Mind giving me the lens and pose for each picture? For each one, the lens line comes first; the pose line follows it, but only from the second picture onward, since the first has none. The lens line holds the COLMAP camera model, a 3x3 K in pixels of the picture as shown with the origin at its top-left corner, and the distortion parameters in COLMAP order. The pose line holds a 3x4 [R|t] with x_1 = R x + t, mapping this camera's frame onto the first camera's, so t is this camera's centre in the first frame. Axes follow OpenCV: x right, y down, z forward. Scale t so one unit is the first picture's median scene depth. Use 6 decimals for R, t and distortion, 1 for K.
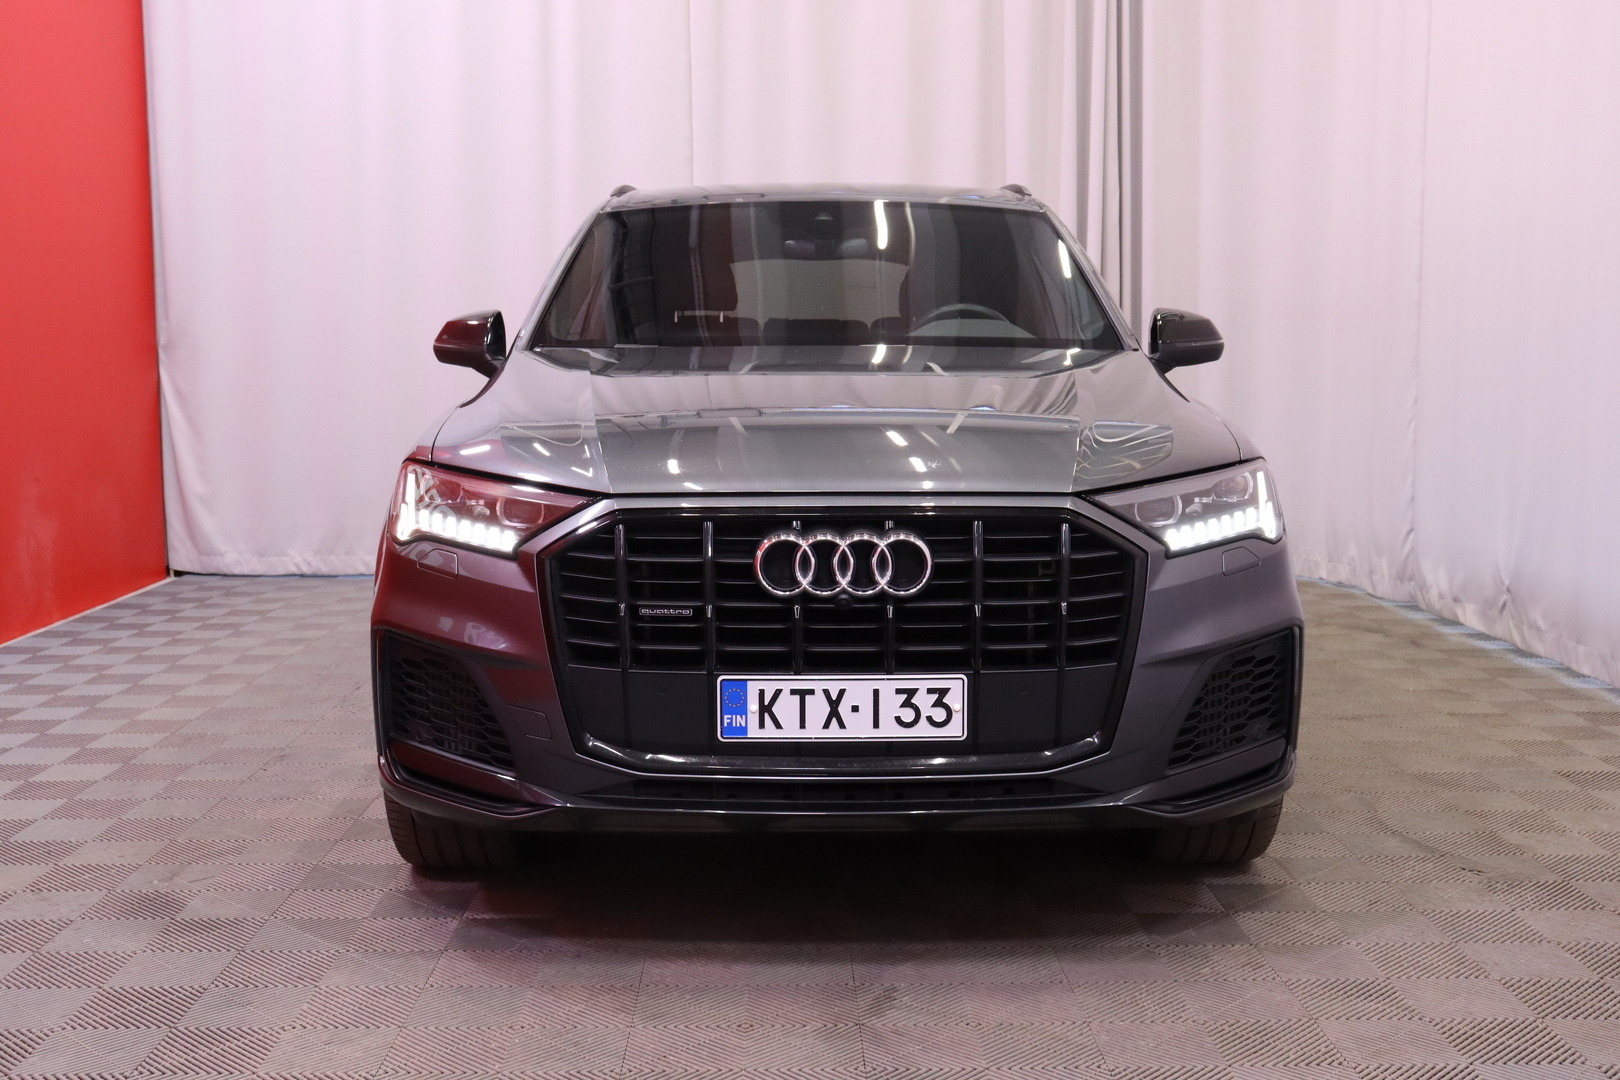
lens RADIAL K [[2074.4, 0, 820.0], [0, 2074.4, 535.4], [0, 0, 1]] dist [-0.006523, 0.000000]
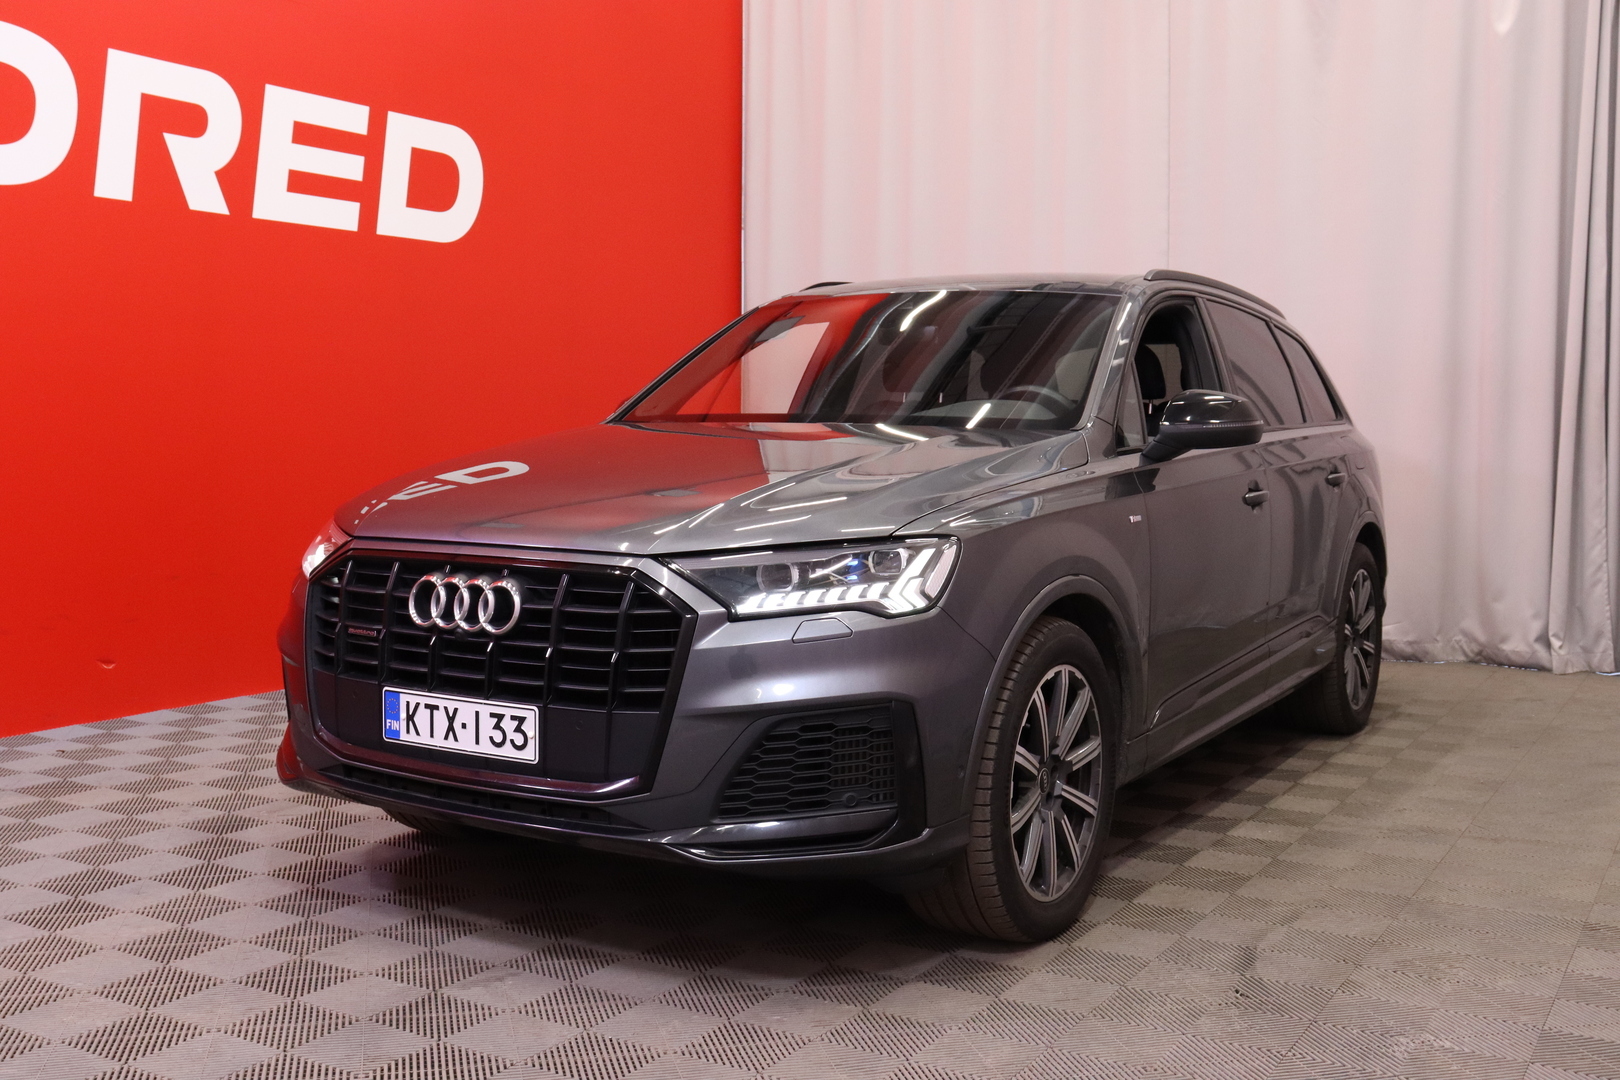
lens RADIAL K [[1823.3, 0, 798.9], [0, 1823.3, 526.5], [0, 0, 1]] dist [-0.211452, 0.000000]
pose [[0.856046, 0.048243, -0.514643, 0.702884], [-0.078568, 0.996211, -0.037303, -0.006167], [0.510893, 0.072368, 0.856593, 0.208246]]
